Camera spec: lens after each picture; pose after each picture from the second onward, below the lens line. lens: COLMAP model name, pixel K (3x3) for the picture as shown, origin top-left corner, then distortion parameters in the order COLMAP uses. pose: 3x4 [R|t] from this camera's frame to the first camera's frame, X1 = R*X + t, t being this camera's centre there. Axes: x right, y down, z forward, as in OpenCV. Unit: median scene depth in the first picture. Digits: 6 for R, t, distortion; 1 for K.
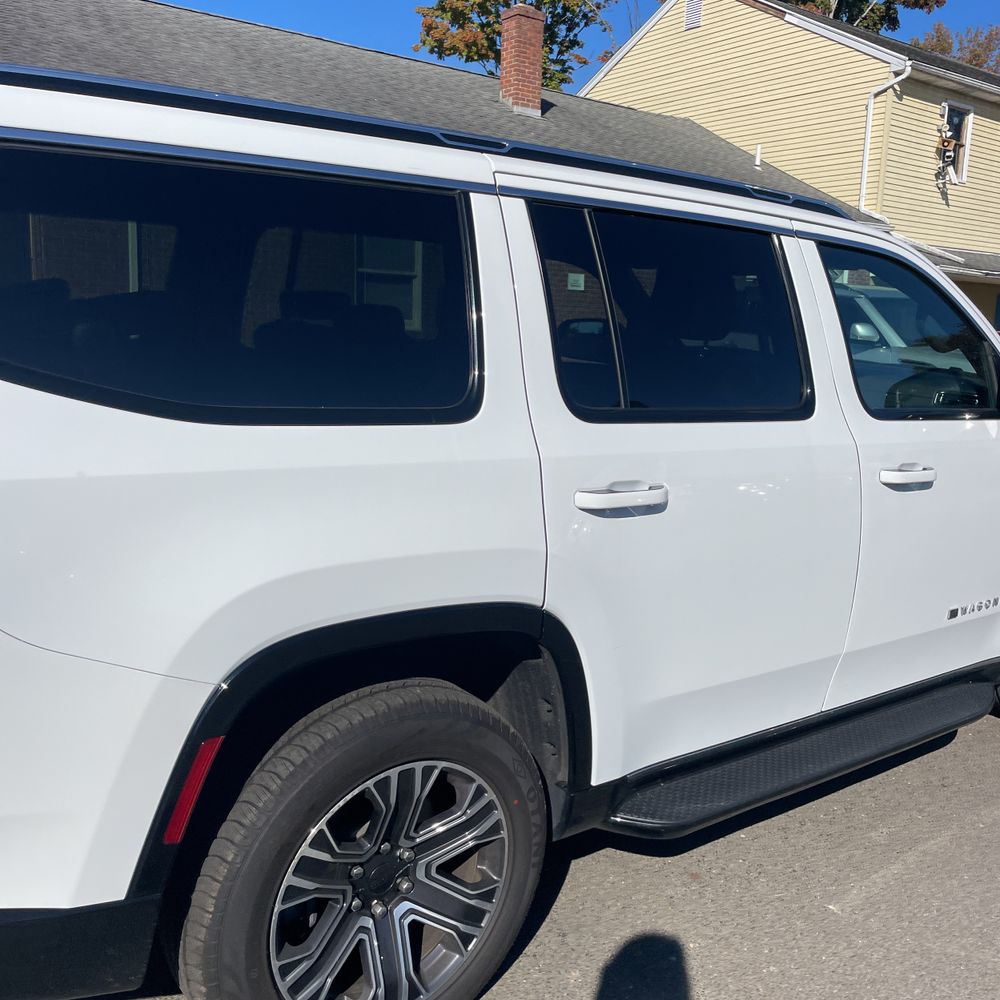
lens RADIAL K [[1036.2, 0, 502.0], [0, 1036.2, 478.7], [0, 0, 1]] dist [0.007679, 0.000000]
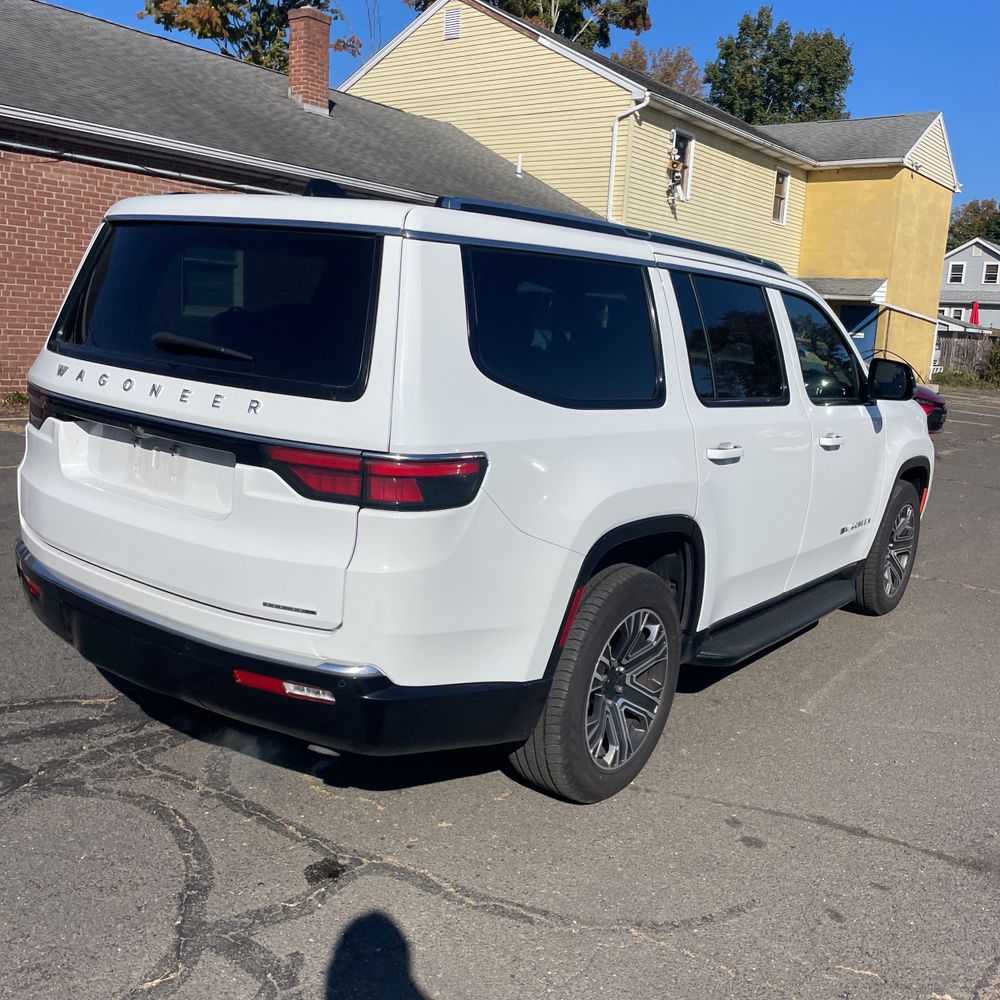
lens RADIAL K [[1036.2, 0, 493.7], [0, 1036.2, 481.0], [0, 0, 1]] dist [0.007679, 0.000000]
pose [[0.963261, -0.015441, 0.268122, -0.085429], [0.010820, 0.999766, 0.018706, 0.003631], [-0.268348, -0.015117, 0.963203, -0.061945]]
